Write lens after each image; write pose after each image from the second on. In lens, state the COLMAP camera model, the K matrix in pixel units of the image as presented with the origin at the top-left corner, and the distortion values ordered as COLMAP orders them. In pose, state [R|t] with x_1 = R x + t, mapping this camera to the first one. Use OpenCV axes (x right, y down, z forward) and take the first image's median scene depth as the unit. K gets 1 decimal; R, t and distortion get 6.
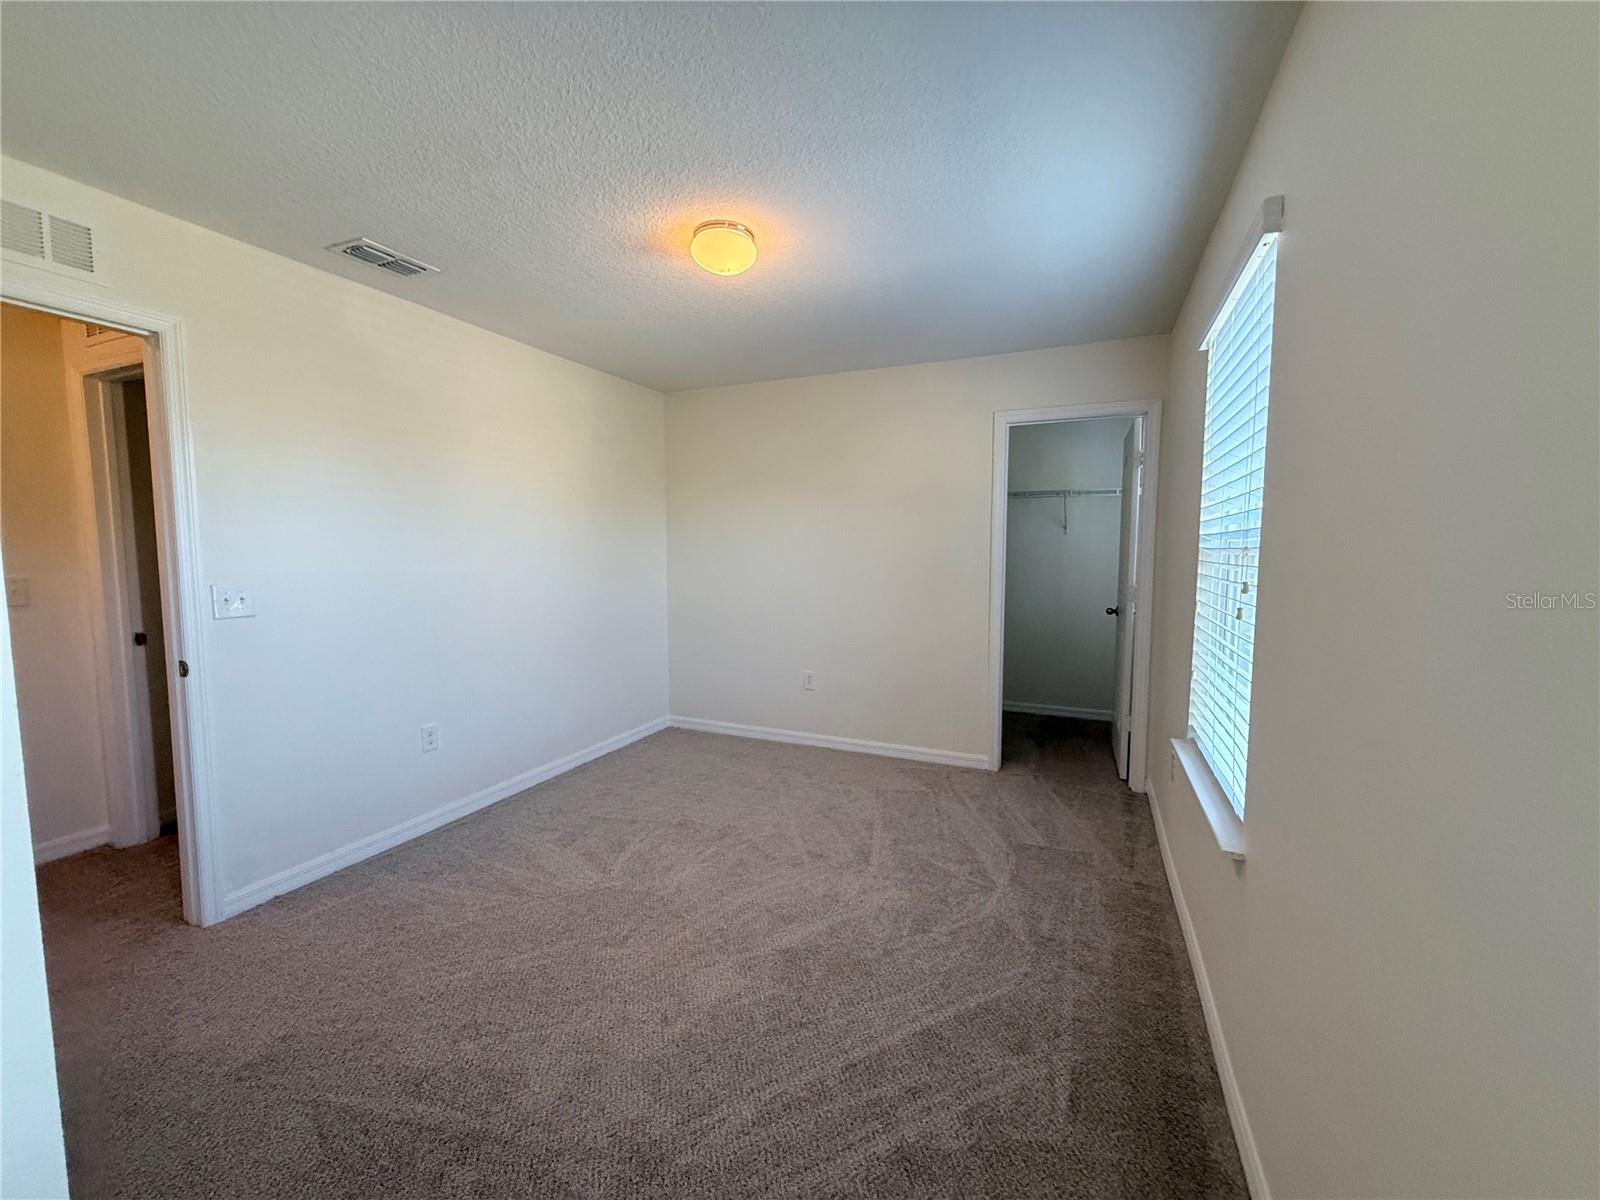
lens RADIAL K [[636.0, 0, 800.9], [0, 636.0, 602.7], [0, 0, 1]] dist [0.003117, 0.000143]
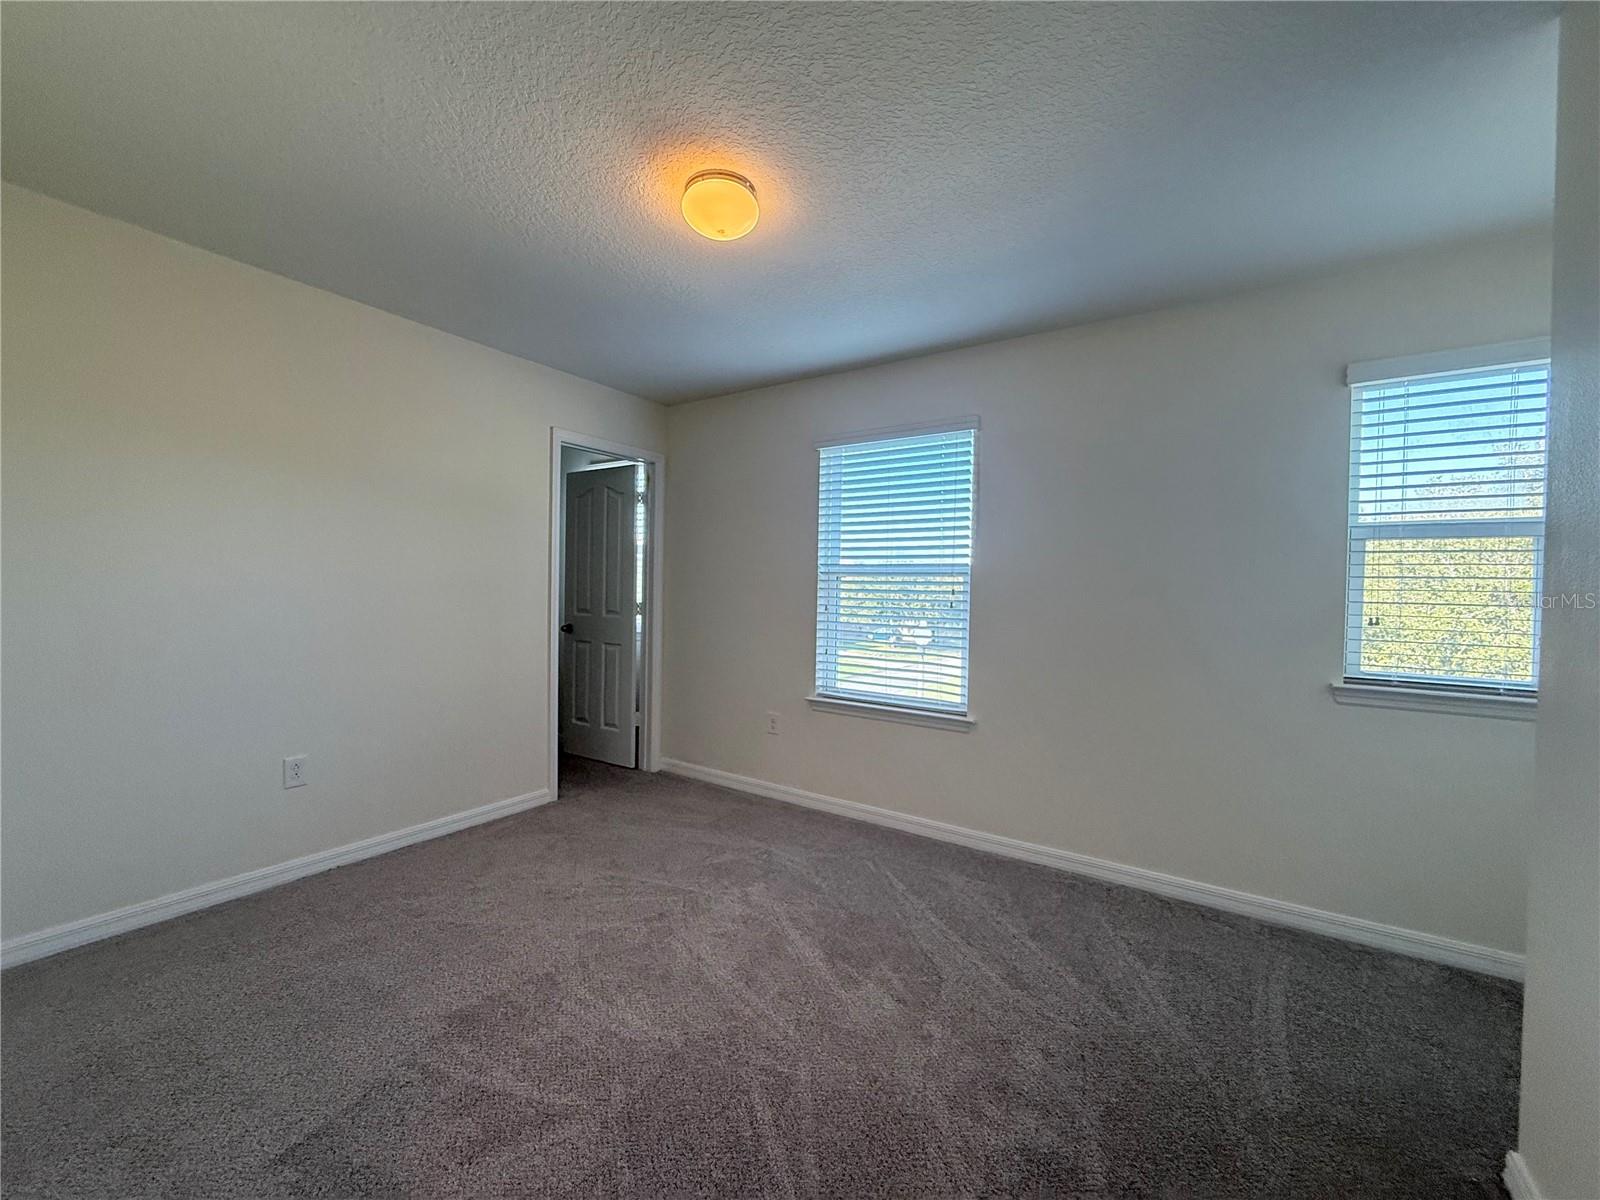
lens RADIAL K [[636.0, 0, 798.9], [0, 636.0, 599.8], [0, 0, 1]] dist [0.003117, 0.000143]
pose [[0.165225, -0.011237, 0.986192, -0.761078], [0.060805, 0.998149, 0.001187, -0.019058], [-0.984380, 0.059769, 0.165602, 0.624810]]
